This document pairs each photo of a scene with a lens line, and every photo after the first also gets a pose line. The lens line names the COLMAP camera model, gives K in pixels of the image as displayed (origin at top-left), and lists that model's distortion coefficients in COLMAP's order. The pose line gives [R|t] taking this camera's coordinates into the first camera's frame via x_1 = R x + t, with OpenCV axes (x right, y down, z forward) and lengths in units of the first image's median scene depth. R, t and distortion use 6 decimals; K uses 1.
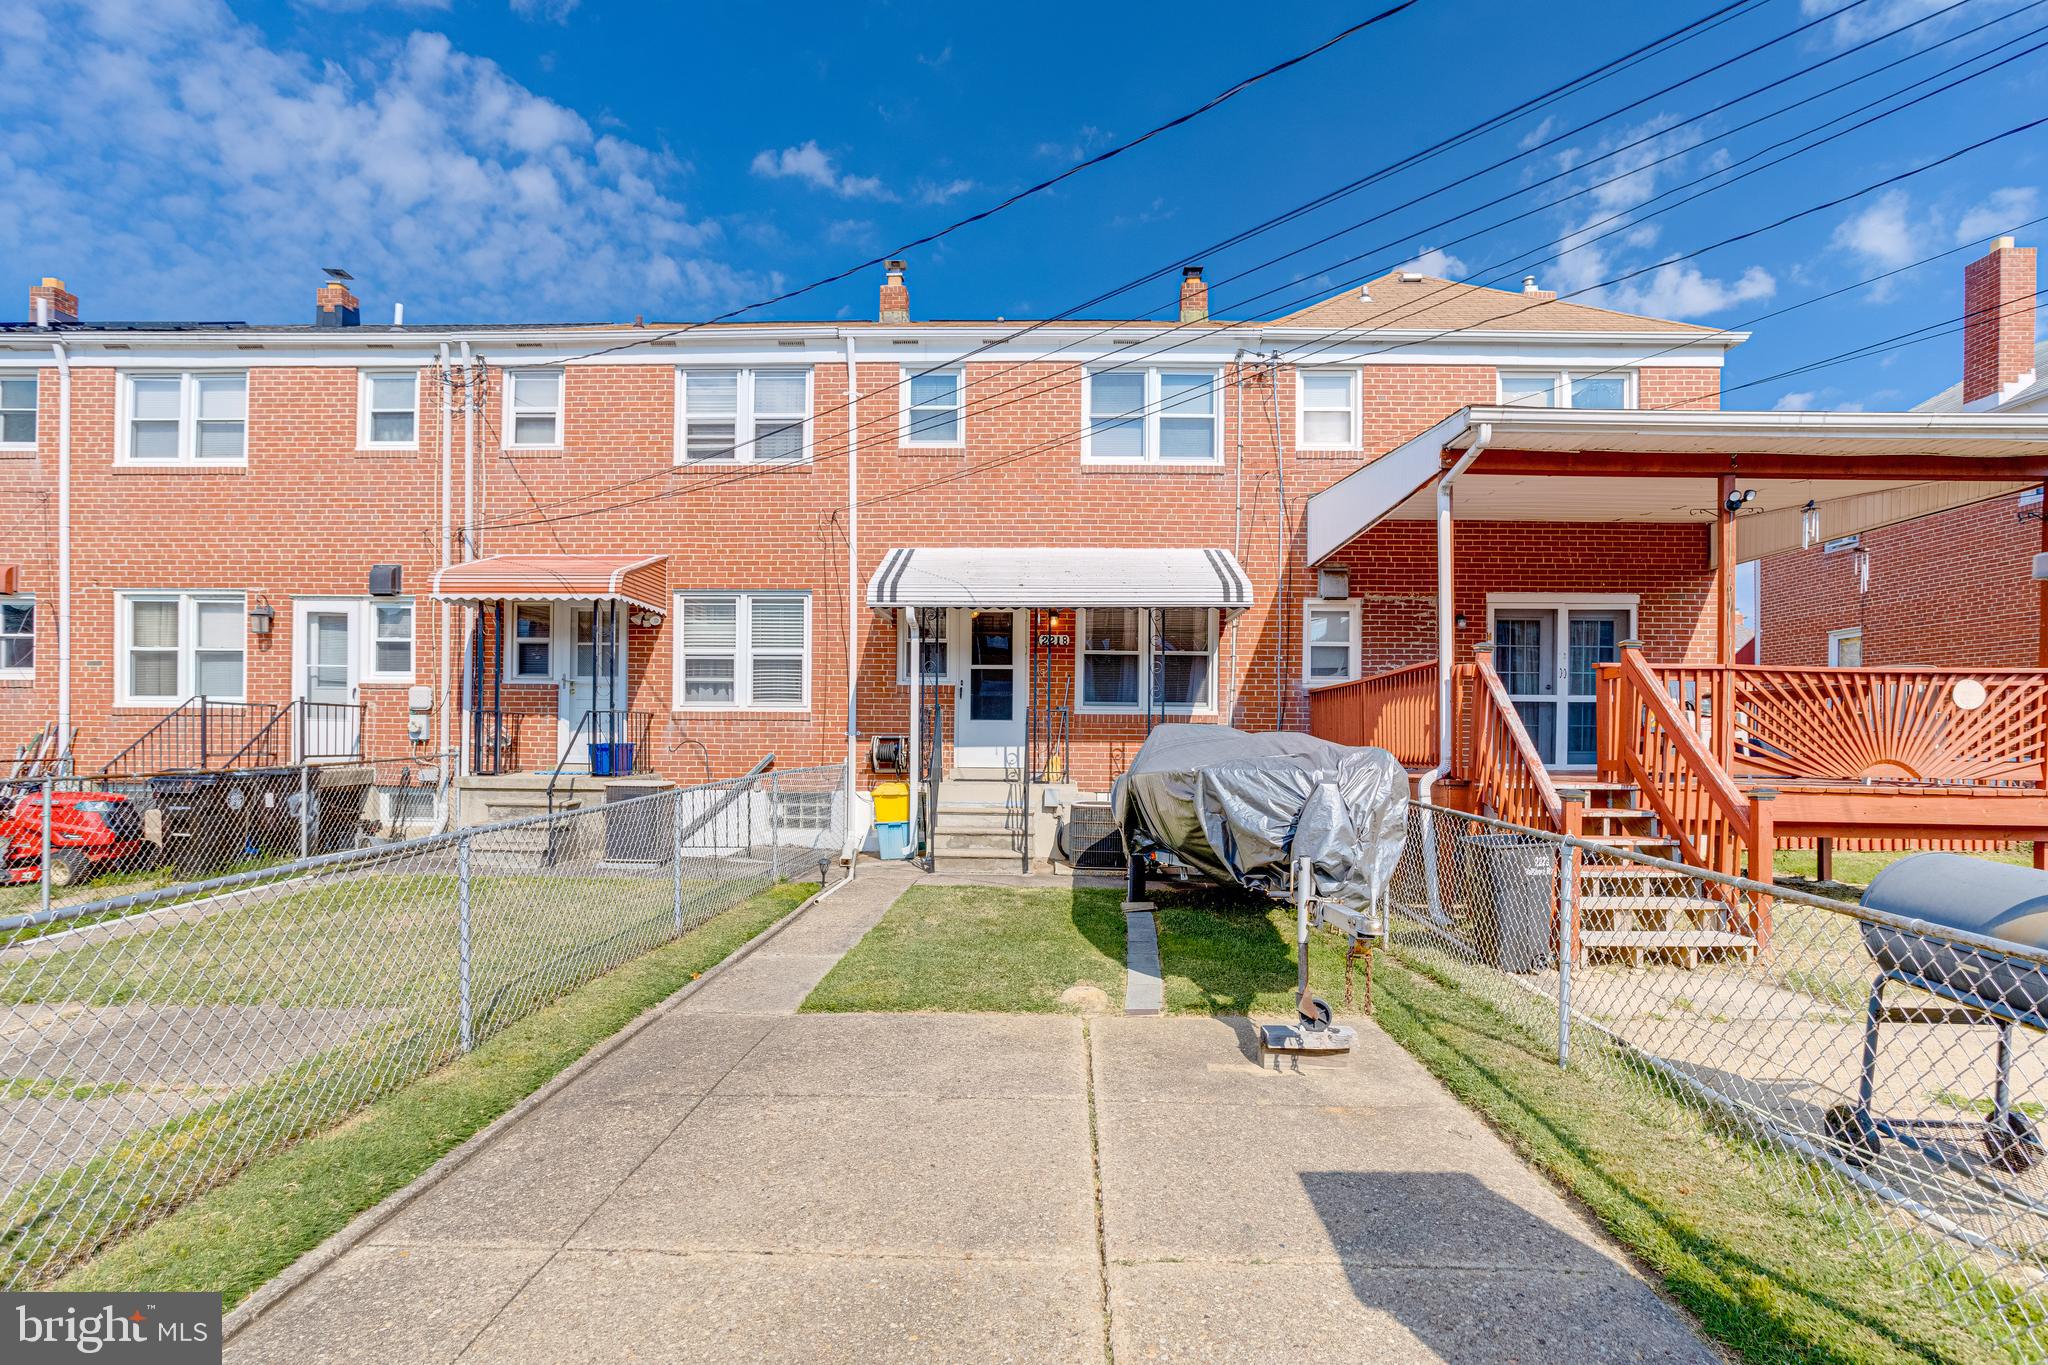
lens RADIAL K [[1067.6, 0, 1025.0], [0, 1067.6, 686.4], [0, 0, 1]] dist [-0.017895, 0.005736]
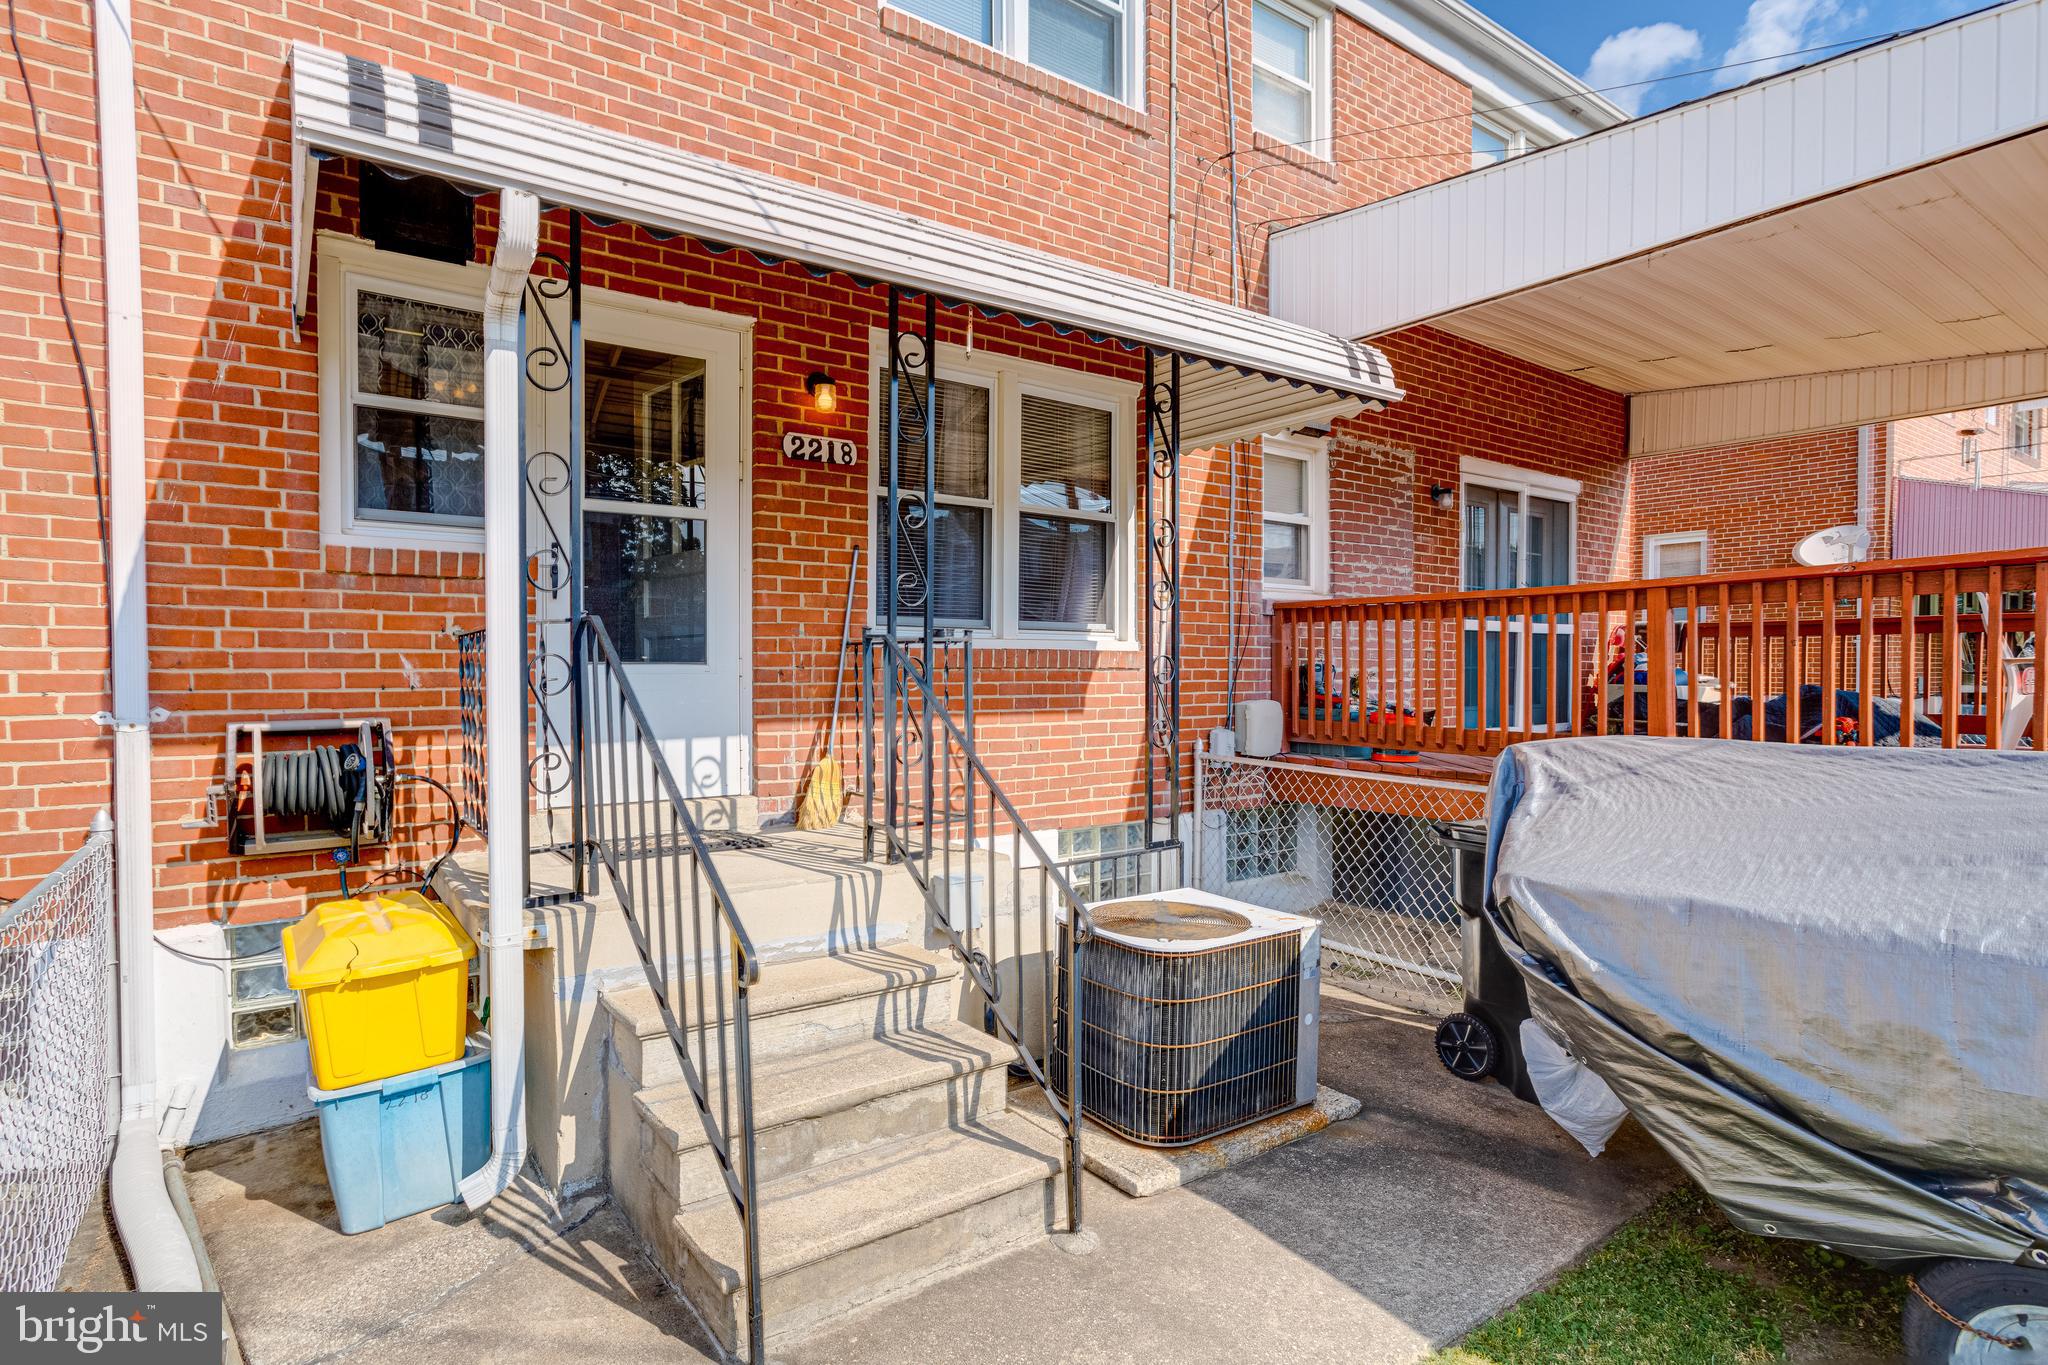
lens RADIAL K [[1067.6, 0, 1016.0], [0, 1067.6, 695.7], [0, 0, 1]] dist [-0.017895, 0.005736]
pose [[0.781866, -0.022276, 0.623048, -0.155330], [0.000774, 0.999395, 0.034761, 0.030156], [-0.623445, -0.026696, 0.781411, 0.665842]]
